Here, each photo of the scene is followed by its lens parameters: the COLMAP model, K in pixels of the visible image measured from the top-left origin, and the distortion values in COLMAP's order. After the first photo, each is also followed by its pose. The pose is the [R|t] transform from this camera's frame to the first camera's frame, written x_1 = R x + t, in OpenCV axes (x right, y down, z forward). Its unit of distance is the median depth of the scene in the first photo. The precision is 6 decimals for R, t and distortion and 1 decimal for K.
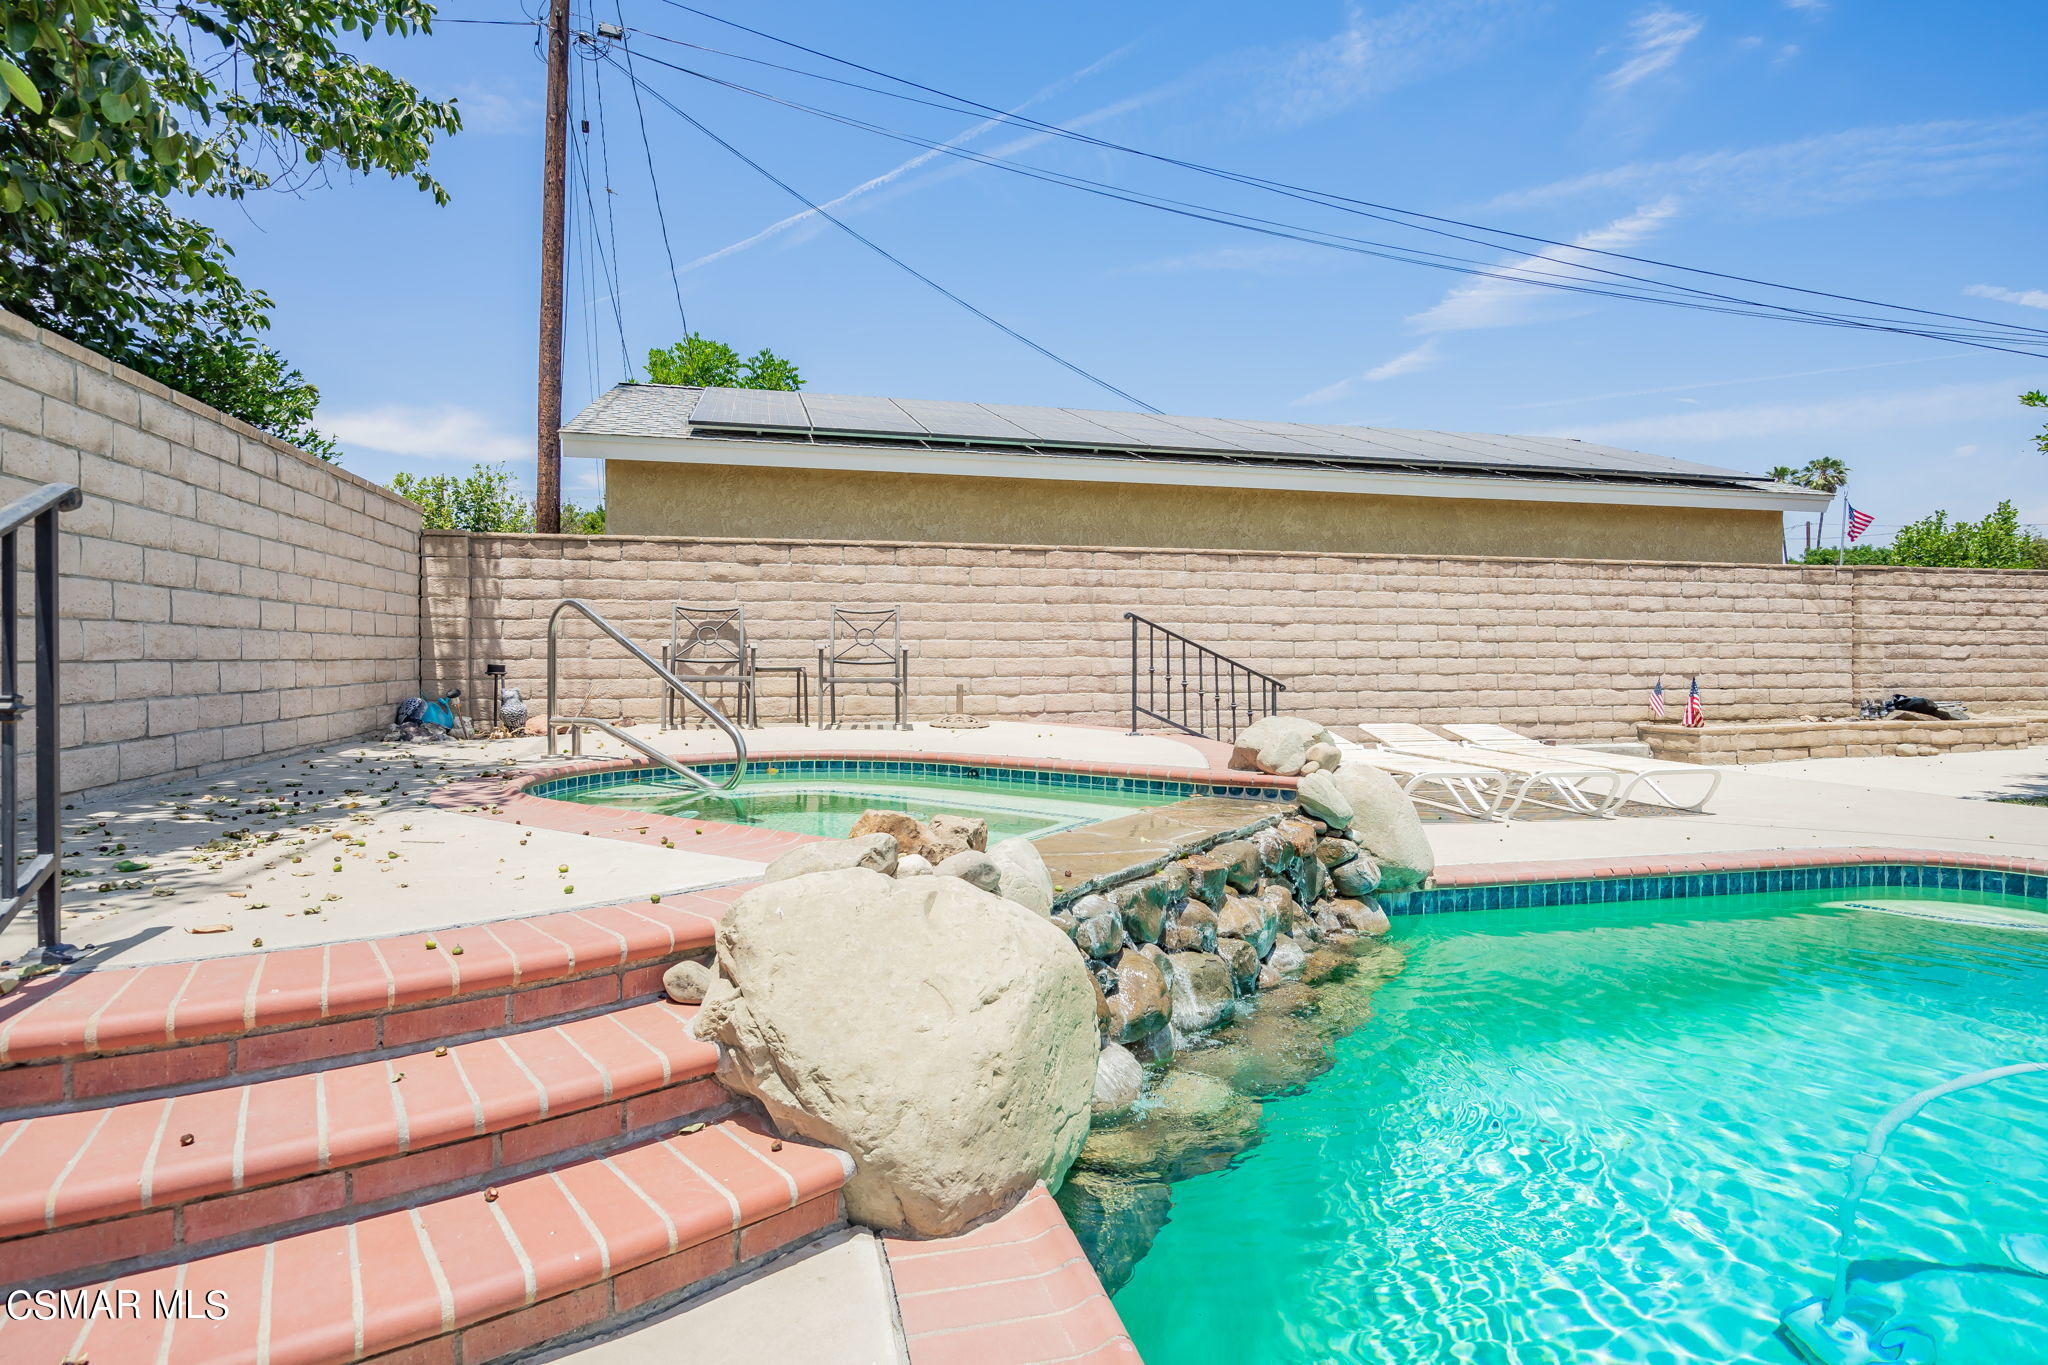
lens RADIAL K [[1064.0, 0, 1023.1], [0, 1064.0, 660.1], [0, 0, 1]] dist [-0.000554, -0.000008]
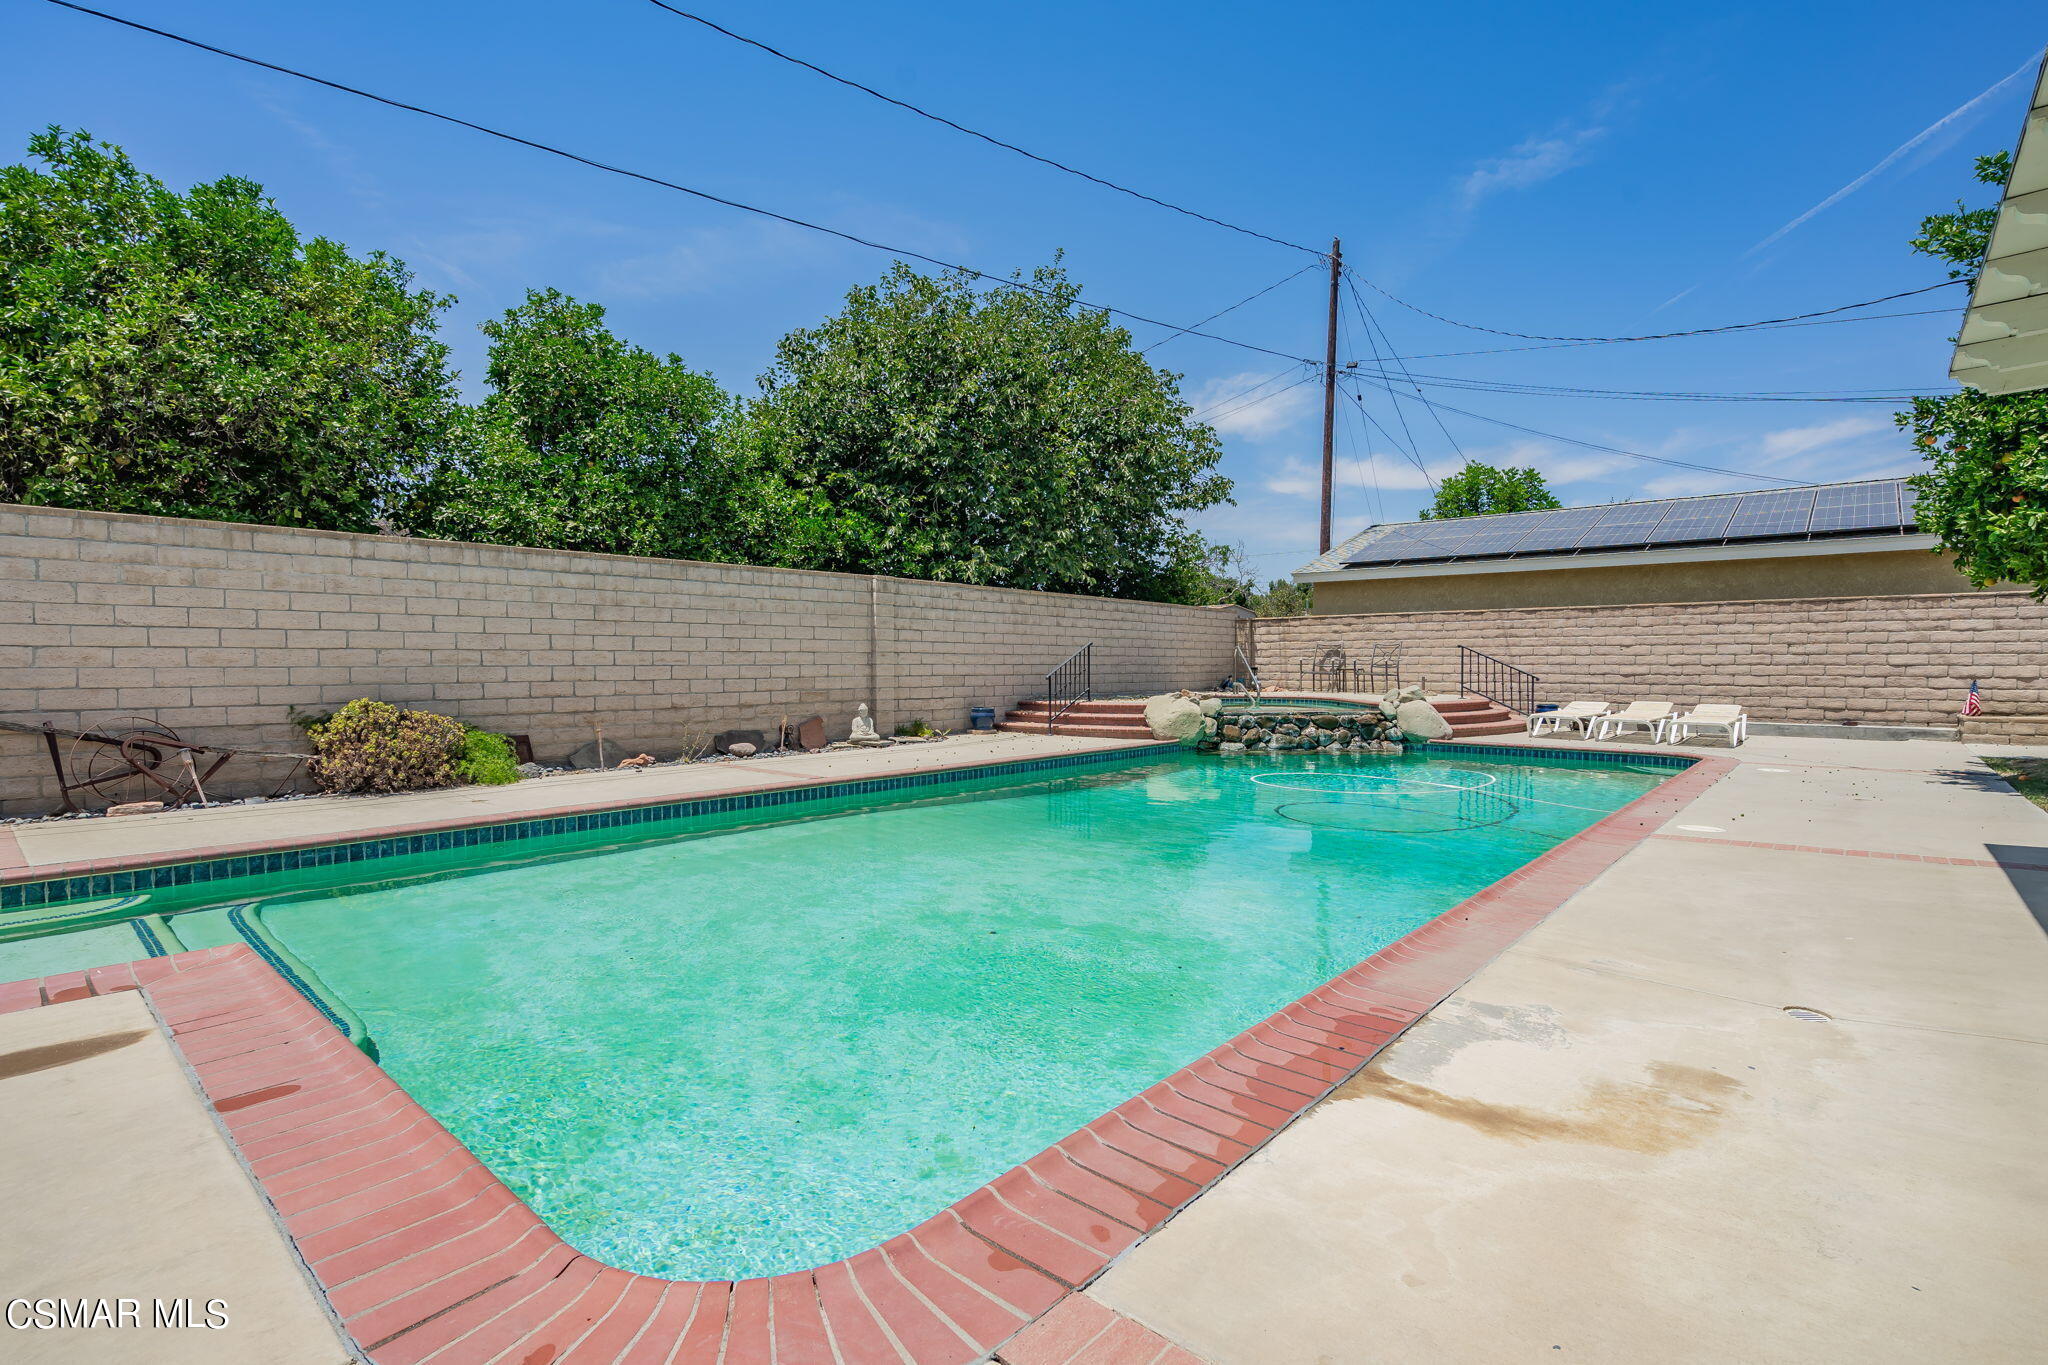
lens RADIAL K [[947.5, 0, 1024.0], [0, 947.5, 682.5], [0, 0, 1]] dist [0.000064, 0.000008]
pose [[0.564801, 0.015927, -0.825074, 0.970573], [-0.003666, 0.999852, 0.016791, 0.004157], [0.825219, -0.006459, 0.564776, -0.712842]]
